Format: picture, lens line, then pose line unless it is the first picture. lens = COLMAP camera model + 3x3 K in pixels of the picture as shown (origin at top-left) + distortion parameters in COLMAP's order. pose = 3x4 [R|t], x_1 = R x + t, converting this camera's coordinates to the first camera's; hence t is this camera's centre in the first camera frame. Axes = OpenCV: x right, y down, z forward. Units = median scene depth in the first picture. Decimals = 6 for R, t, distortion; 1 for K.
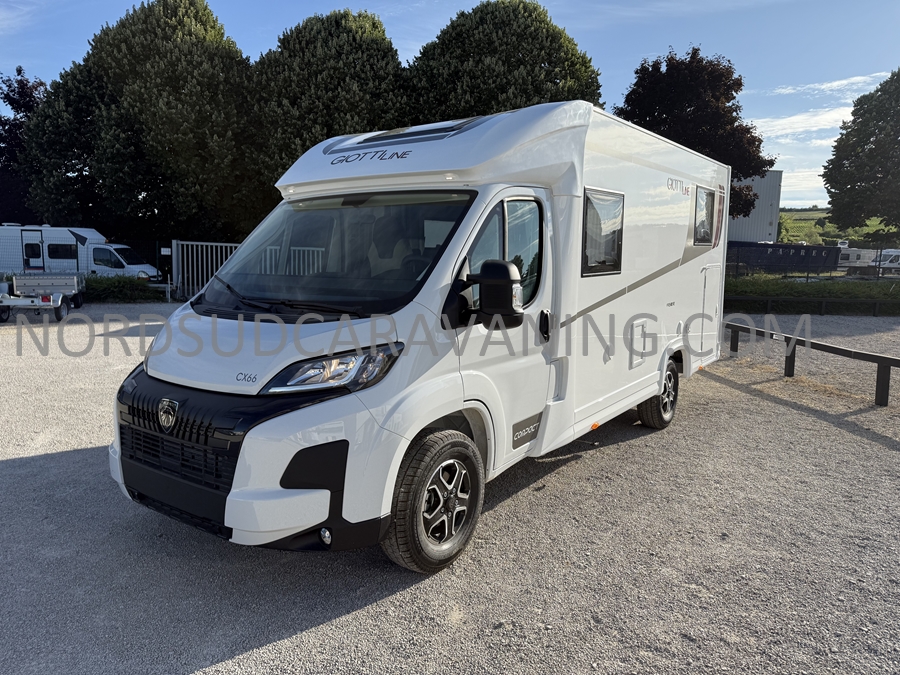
lens RADIAL K [[640.8, 0, 443.9], [0, 640.8, 342.3], [0, 0, 1]] dist [0.027624, -0.023298]
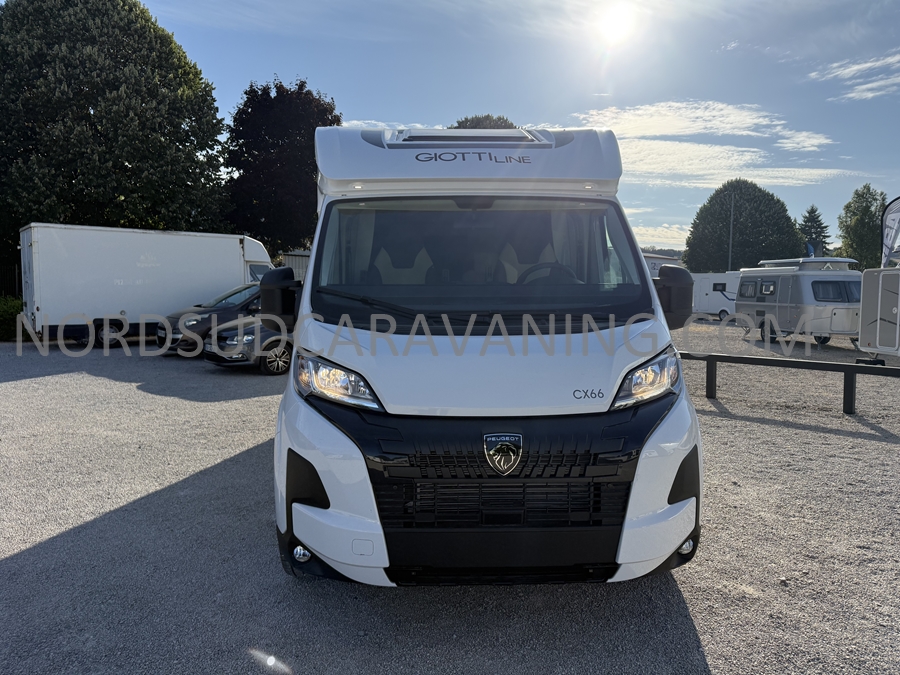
lens RADIAL K [[640.8, 0, 451.4], [0, 640.8, 334.8], [0, 0, 1]] dist [0.027624, -0.023298]
pose [[0.785190, -0.059476, 0.616392, -0.101962], [0.086083, 0.996196, -0.013534, -0.003177], [-0.613242, 0.063688, 0.787323, 0.042143]]
